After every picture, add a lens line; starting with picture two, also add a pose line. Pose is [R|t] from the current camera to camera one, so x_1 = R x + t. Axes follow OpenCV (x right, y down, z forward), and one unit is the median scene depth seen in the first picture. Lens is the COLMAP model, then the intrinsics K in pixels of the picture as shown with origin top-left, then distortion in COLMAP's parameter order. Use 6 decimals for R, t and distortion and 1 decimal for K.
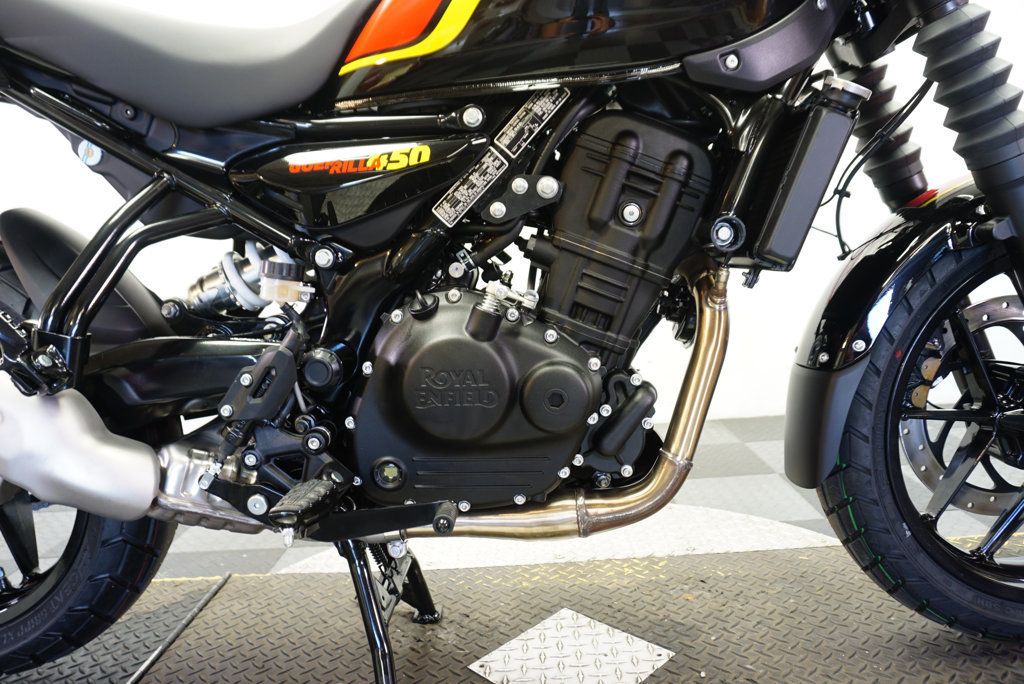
lens RADIAL K [[690.6, 0, 512.4], [0, 690.6, 337.7], [0, 0, 1]] dist [-0.055760, 0.043600]
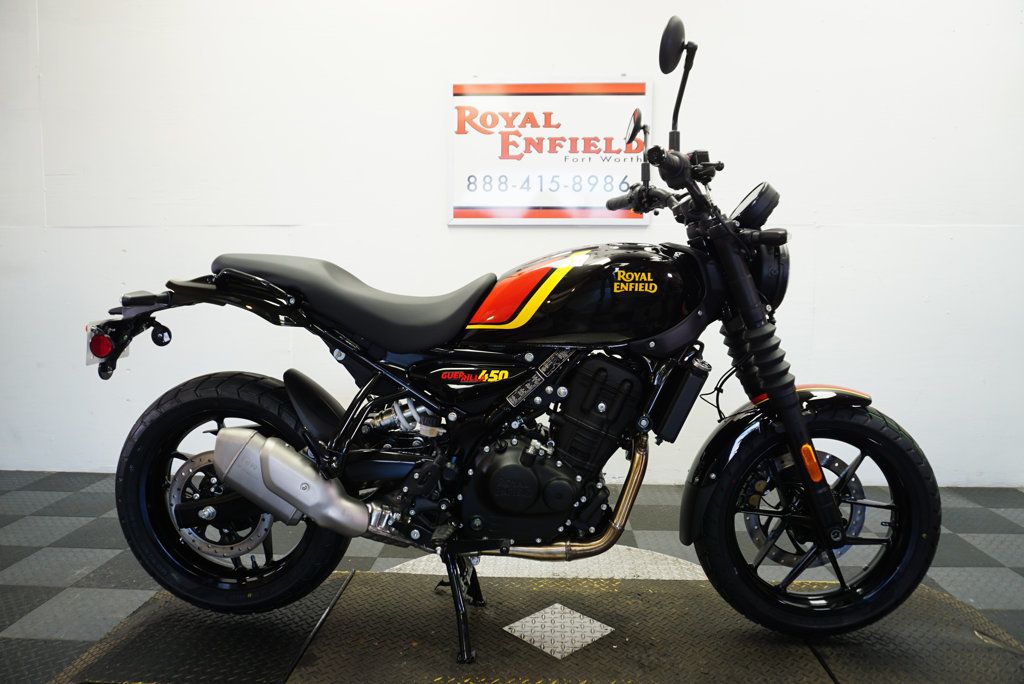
lens RADIAL K [[700.4, 0, 509.9], [0, 700.4, 341.3], [0, 0, 1]] dist [-0.039943, 0.008103]
pose [[0.997379, 0.069021, -0.021684, -0.071377], [-0.069637, 0.997149, -0.029072, -0.295532], [0.019616, 0.030505, 0.999342, -1.119499]]
